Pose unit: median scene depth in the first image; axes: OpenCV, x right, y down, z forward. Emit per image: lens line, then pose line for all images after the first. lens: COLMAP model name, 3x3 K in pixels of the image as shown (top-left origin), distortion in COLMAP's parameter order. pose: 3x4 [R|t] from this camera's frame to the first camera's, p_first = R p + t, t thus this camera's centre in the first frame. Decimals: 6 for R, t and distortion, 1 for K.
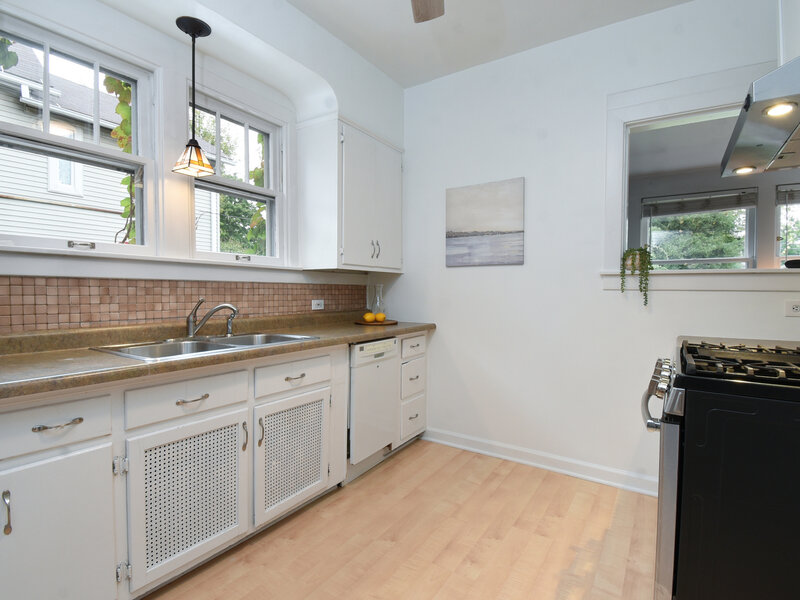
lens RADIAL K [[405.4, 0, 400.0], [0, 405.4, 300.0], [0, 0, 1]] dist [0.029288, -0.035118]
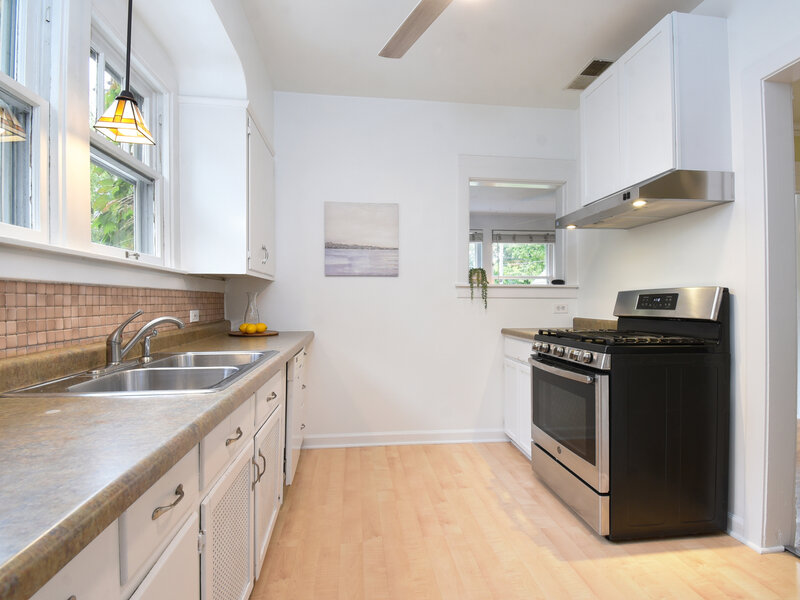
lens RADIAL K [[394.7, 0, 400.0], [0, 394.7, 300.0], [0, 0, 1]] dist [0.029729, -0.033053]
pose [[0.763753, -0.005003, 0.645490, -0.440608], [0.018978, 0.999712, -0.014706, -0.001521], [-0.645230, 0.023481, 0.763627, 0.114709]]
